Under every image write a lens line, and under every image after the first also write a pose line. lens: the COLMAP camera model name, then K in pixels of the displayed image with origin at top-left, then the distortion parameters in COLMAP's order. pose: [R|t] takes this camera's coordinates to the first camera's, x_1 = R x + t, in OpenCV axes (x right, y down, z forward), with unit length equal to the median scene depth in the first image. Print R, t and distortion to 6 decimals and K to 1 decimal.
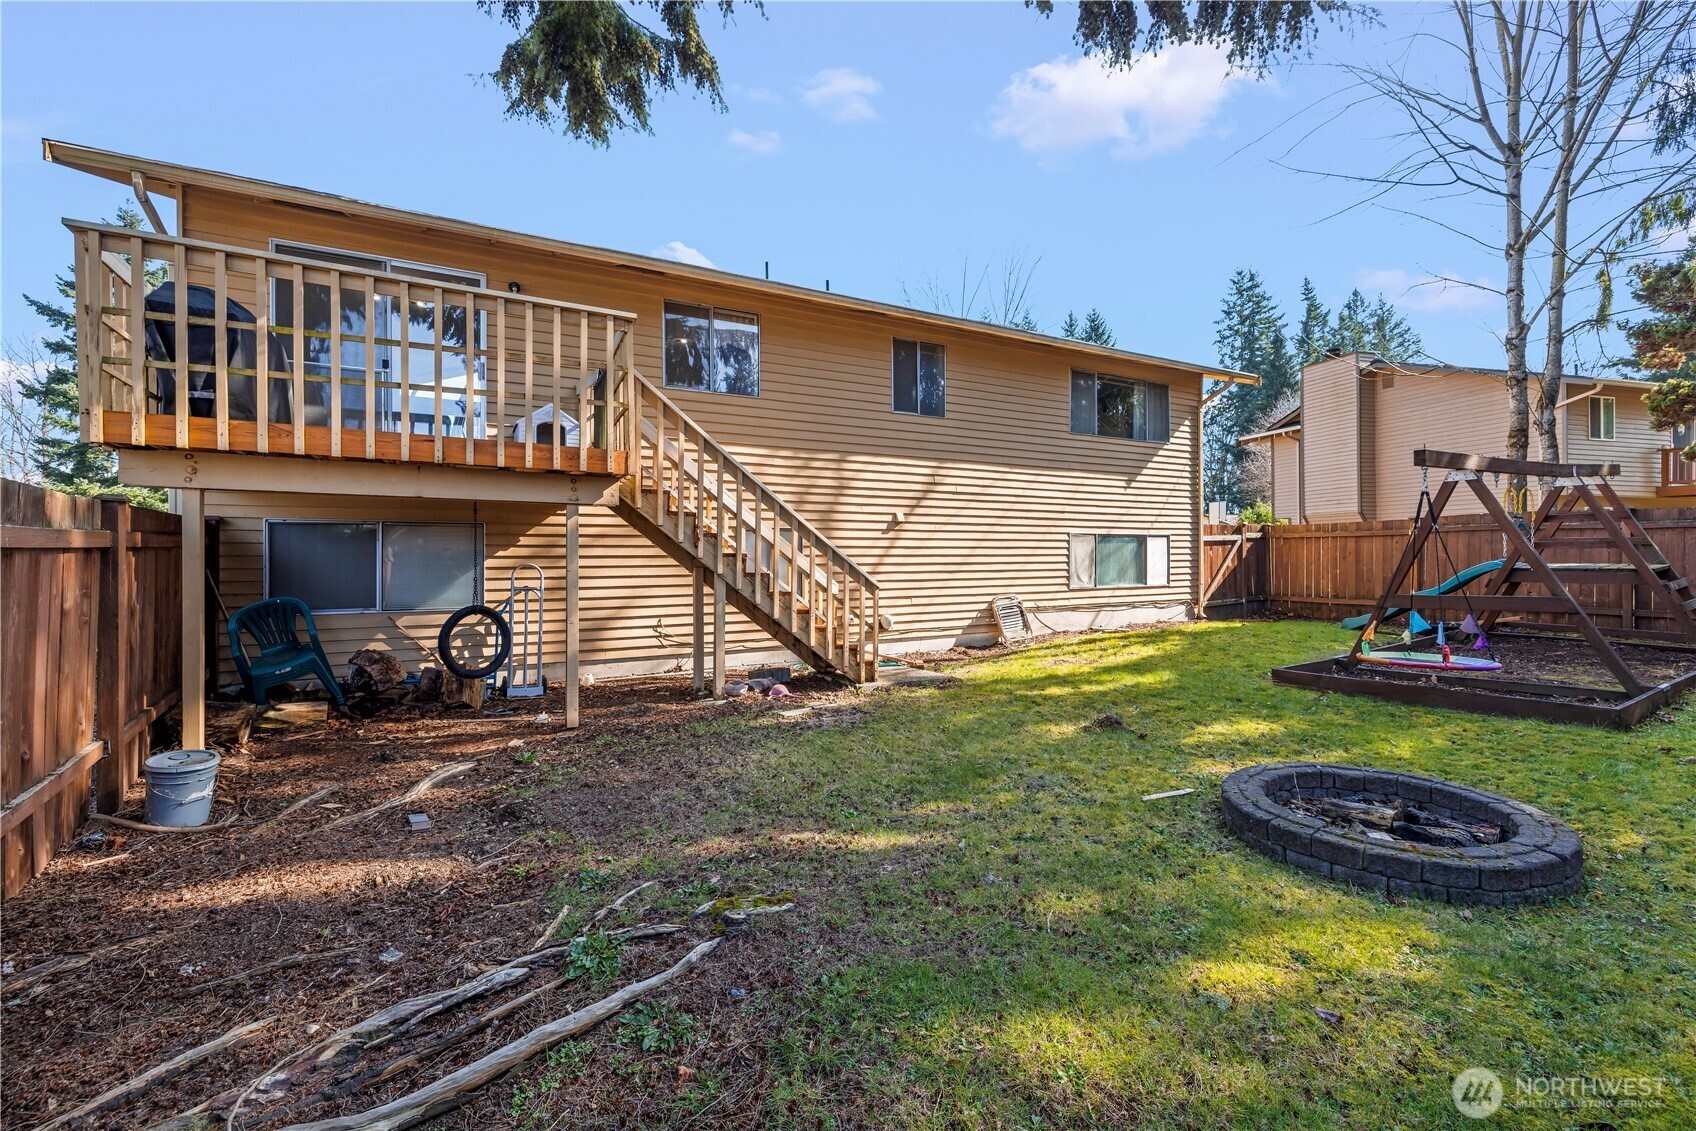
lens RADIAL K [[733.4, 0, 849.8], [0, 733.4, 579.7], [0, 0, 1]] dist [0.000823, 0.000174]
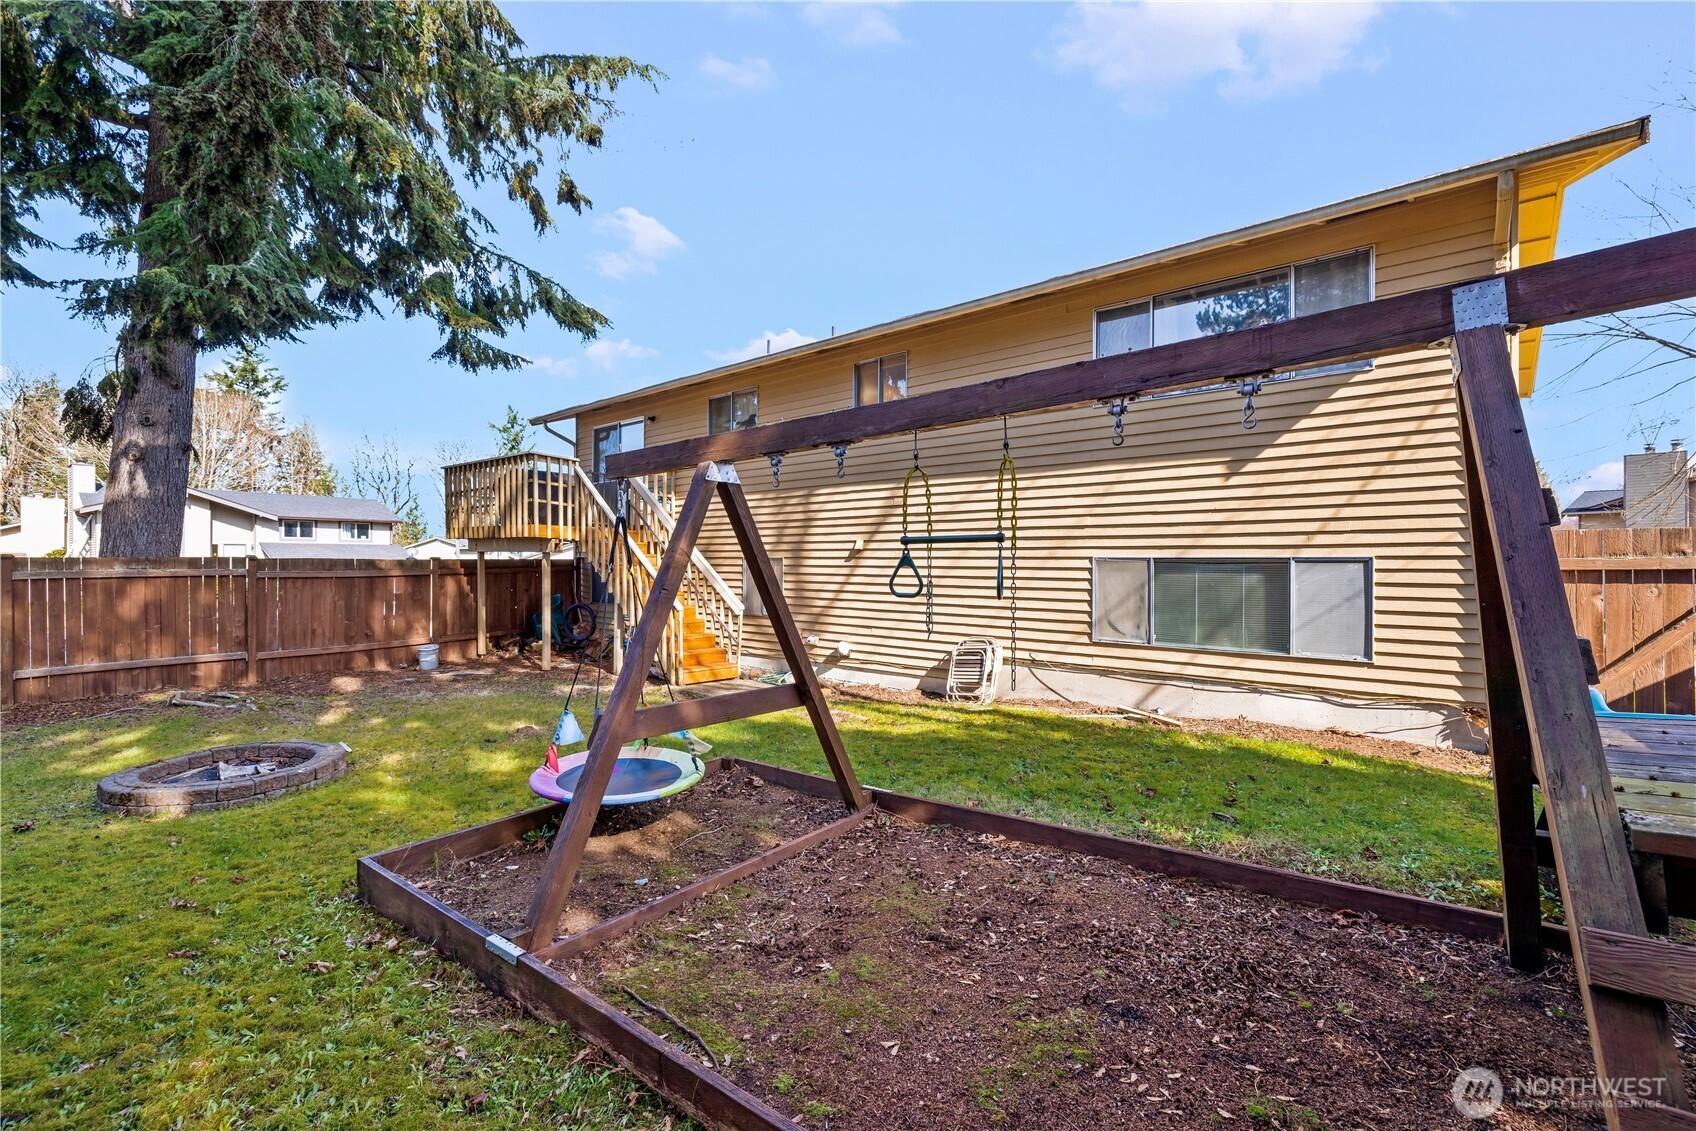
lens RADIAL K [[733.4, 0, 849.8], [0, 733.4, 579.7], [0, 0, 1]] dist [0.000823, 0.000174]
pose [[0.337478, 0.028641, -0.940898, 0.852576], [-0.035205, 0.999222, 0.017789, -0.047509], [0.940675, 0.027120, 0.338224, 0.565827]]
